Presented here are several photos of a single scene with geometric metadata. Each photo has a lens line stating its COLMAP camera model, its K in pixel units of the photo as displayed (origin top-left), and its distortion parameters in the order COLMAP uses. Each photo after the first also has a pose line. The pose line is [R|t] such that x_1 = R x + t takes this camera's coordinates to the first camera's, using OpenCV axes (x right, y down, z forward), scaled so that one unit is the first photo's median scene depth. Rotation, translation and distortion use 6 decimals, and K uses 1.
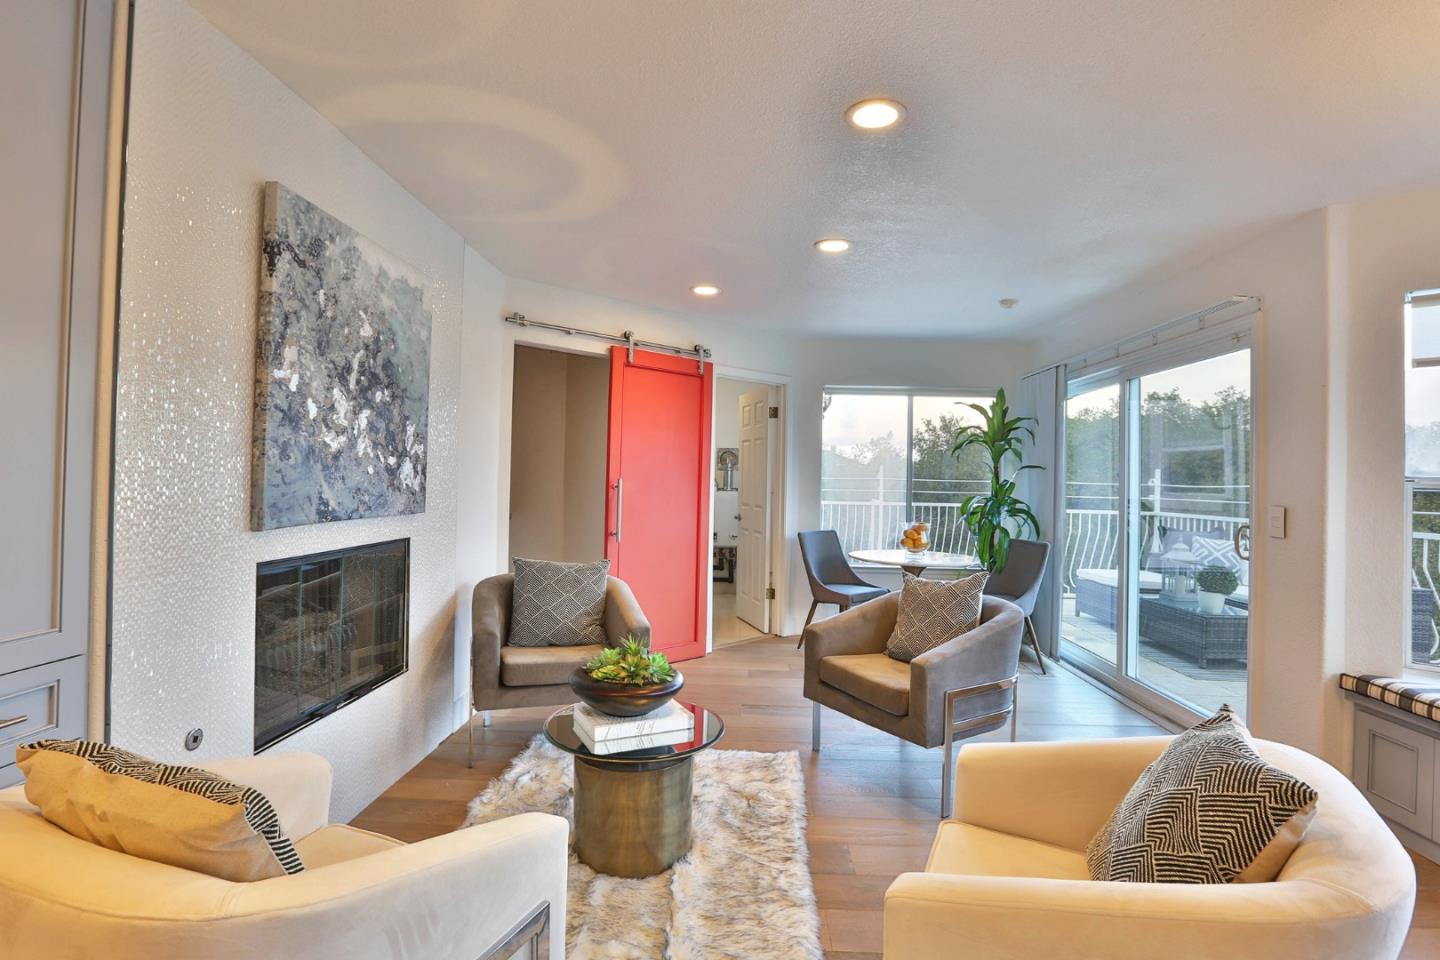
lens RADIAL K [[677.0, 0, 709.4], [0, 677.0, 476.8], [0, 0, 1]] dist [-0.053590, 0.021248]
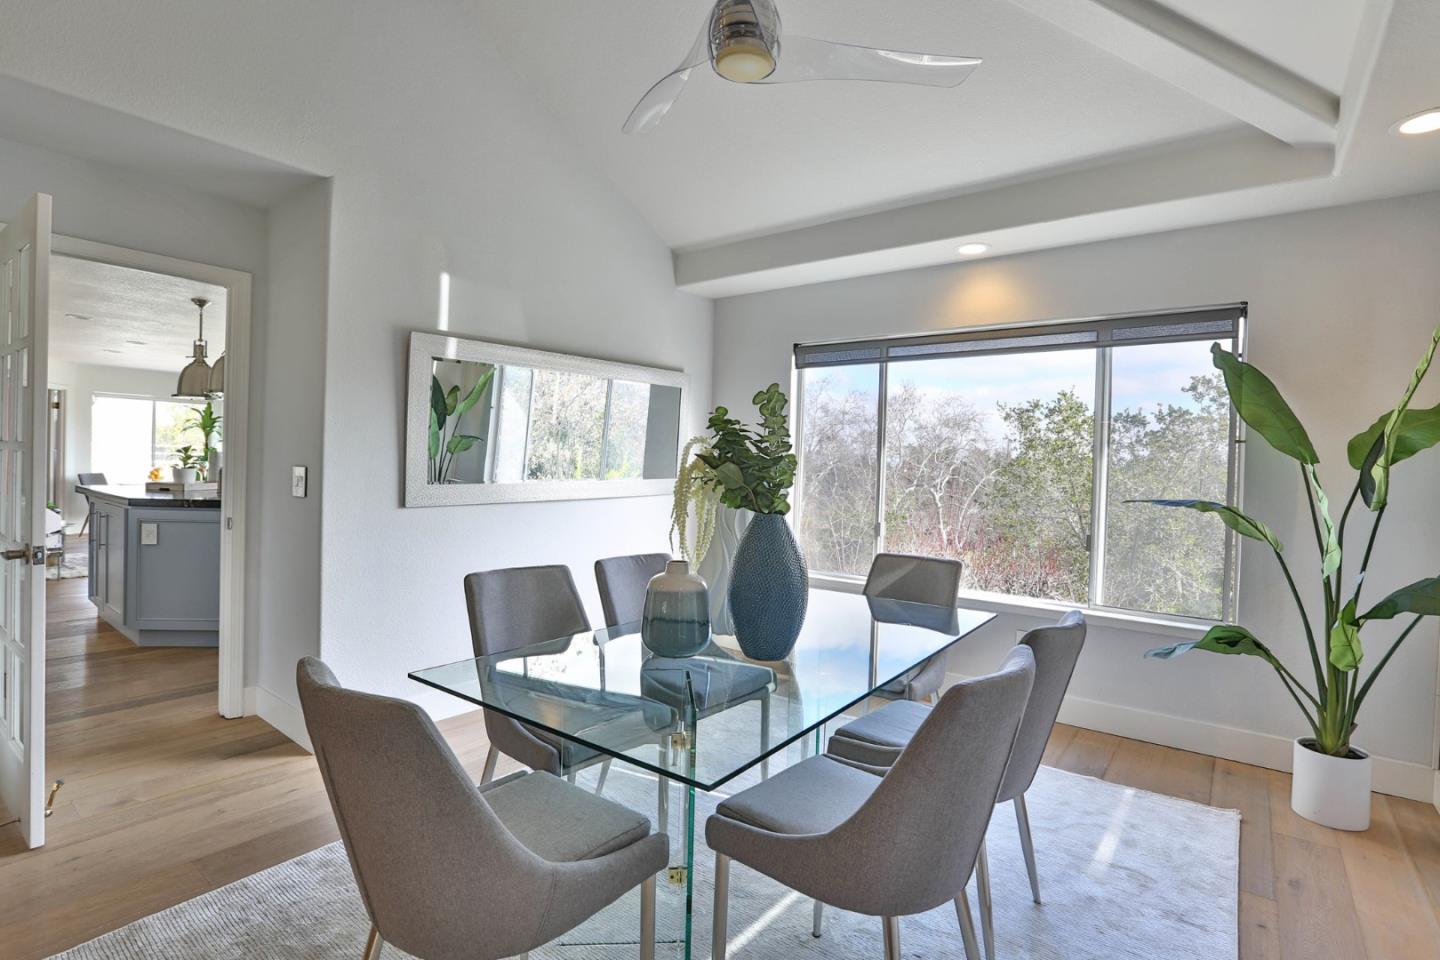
lens RADIAL K [[683.6, 0, 714.7], [0, 683.6, 475.8], [0, 0, 1]] dist [-0.047376, 0.014342]
pose [[0.559923, -0.018191, 0.828345, -0.373943], [-0.020748, 0.999138, 0.035966, -0.012309], [-0.828284, -0.037325, 0.559063, -1.366980]]
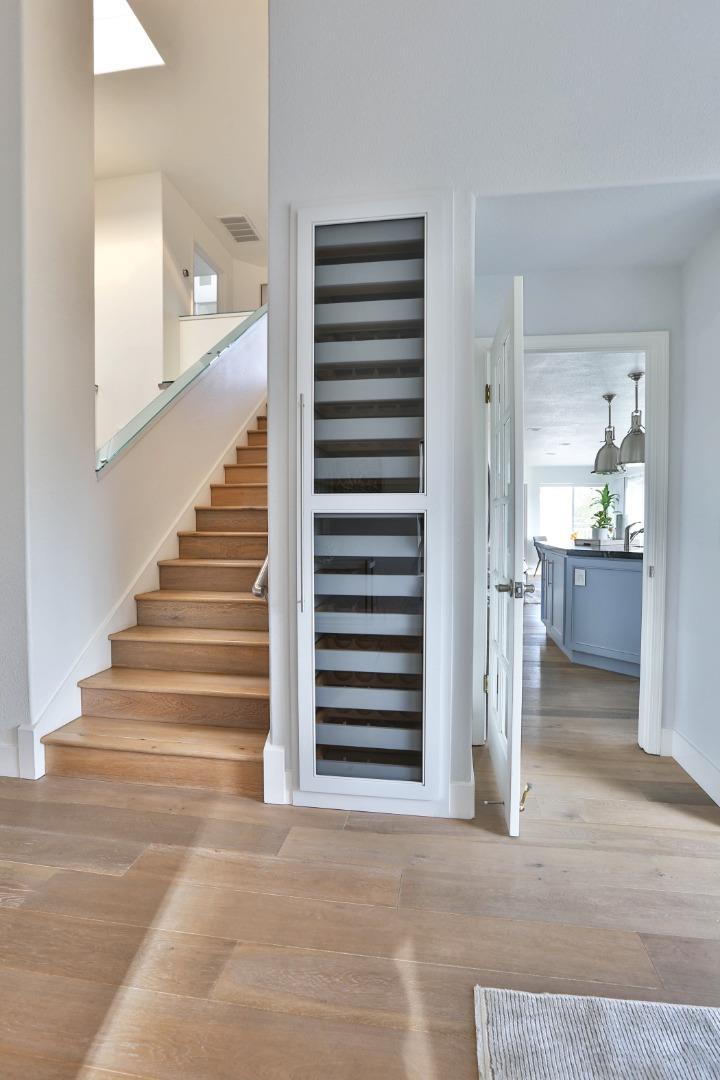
lens RADIAL K [[512.7, 0, 376.2], [0, 512.7, 543.6], [0, 0, 1]] dist [-0.047376, 0.014342]
pose [[0.996360, -0.020816, -0.082660, -0.342248], [0.024137, 0.998933, 0.039384, 0.009551], [0.081751, -0.041236, 0.995799, -1.169954]]
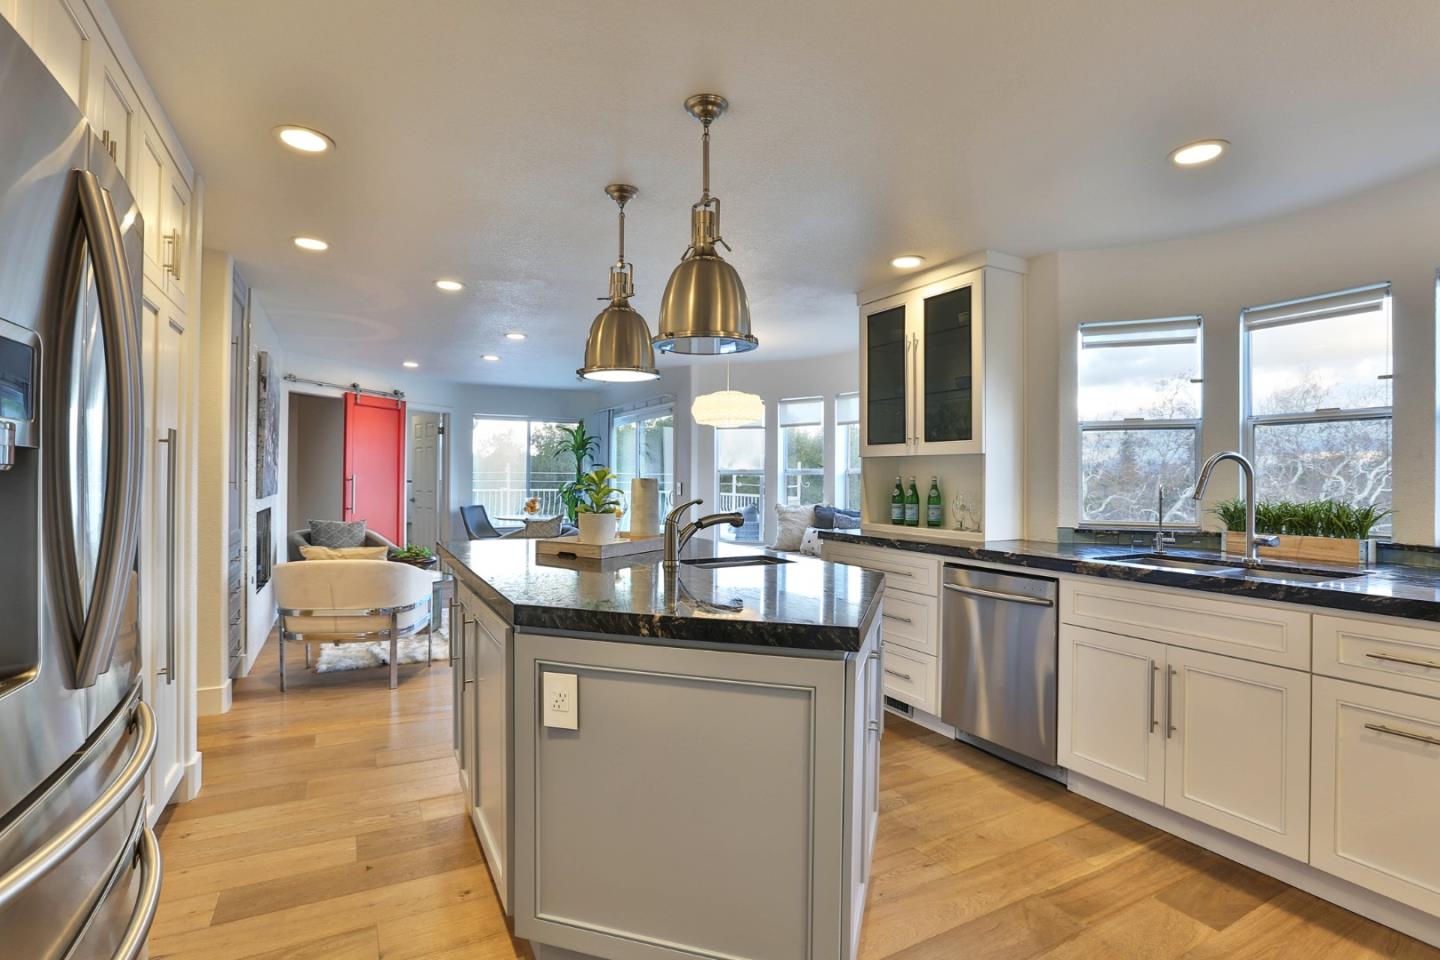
lens RADIAL K [[683.6, 0, 714.7], [0, 683.6, 475.8], [0, 0, 1]] dist [-0.047376, 0.014342]
pose [[0.849920, -0.014335, 0.526716, -0.196234], [0.009121, 0.999880, 0.012495, -0.005209], [-0.526832, -0.005815, 0.849949, -0.663091]]
